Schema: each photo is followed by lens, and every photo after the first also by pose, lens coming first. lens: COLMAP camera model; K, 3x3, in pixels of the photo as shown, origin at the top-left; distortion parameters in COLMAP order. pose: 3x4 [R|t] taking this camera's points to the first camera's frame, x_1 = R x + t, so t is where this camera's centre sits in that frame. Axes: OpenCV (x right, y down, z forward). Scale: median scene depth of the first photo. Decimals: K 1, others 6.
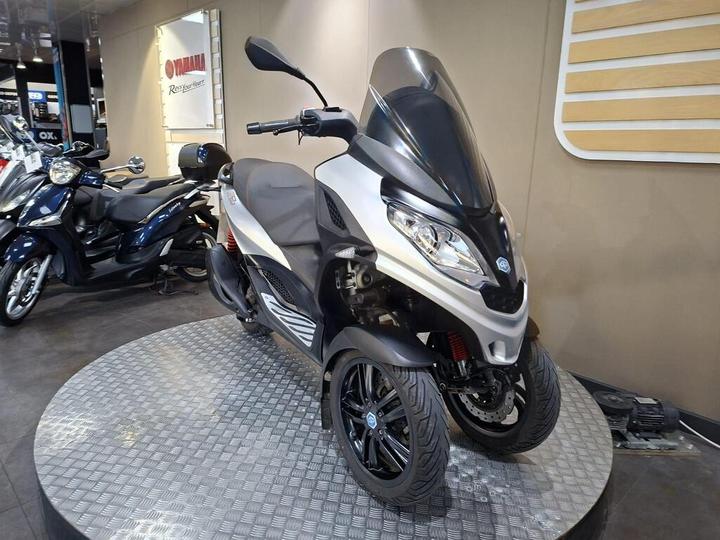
lens RADIAL K [[490.2, 0, 364.3], [0, 490.2, 273.0], [0, 0, 1]] dist [0.039313, -0.035510]
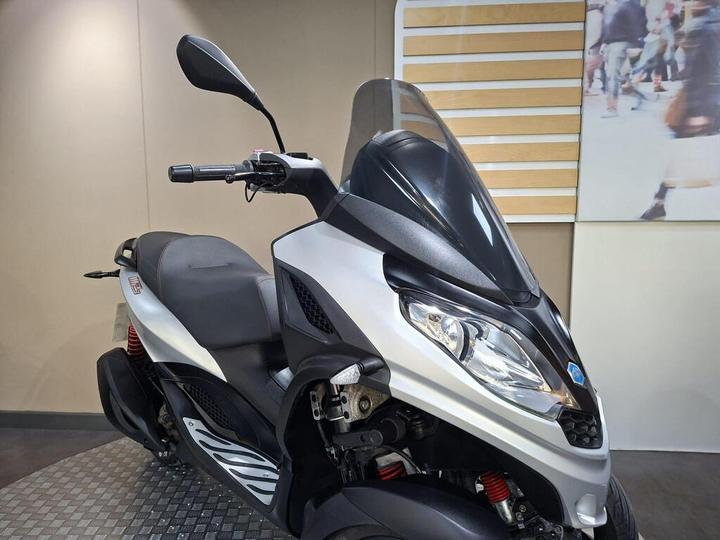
lens RADIAL K [[500.9, 0, 359.1], [0, 500.9, 274.3], [0, 0, 1]] dist [0.026860, -0.026778]
pose [[0.983719, -0.046924, 0.173480, -0.081453], [0.069904, 0.989200, -0.128827, -0.055144], [-0.165562, 0.138856, 0.976375, 0.236801]]
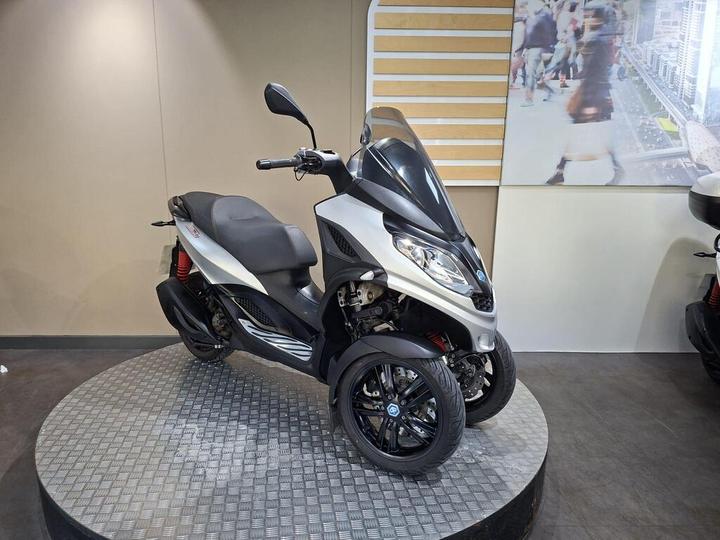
lens RADIAL K [[492.2, 0, 357.4], [0, 492.2, 278.4], [0, 0, 1]] dist [0.062941, -0.064159]
pose [[0.961121, -0.072691, 0.266386, -0.254563], [0.079216, 0.996762, -0.013817, -0.012199], [-0.264519, 0.034382, 0.963767, -0.117395]]
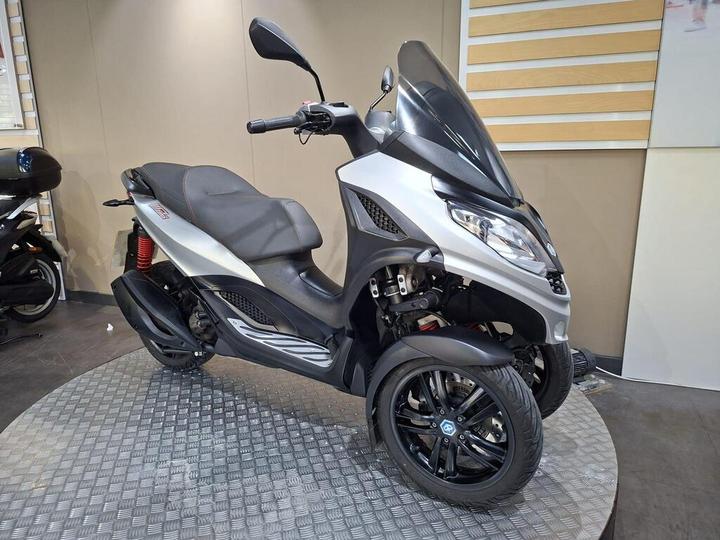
lens RADIAL K [[491.5, 0, 368.2], [0, 491.5, 263.2], [0, 0, 1]] dist [0.032171, -0.033871]
pose [[0.911123, -0.125667, 0.392509, -0.328602], [0.130699, 0.991323, 0.013997, -0.036323], [-0.390862, 0.038547, 0.919642, 0.118183]]
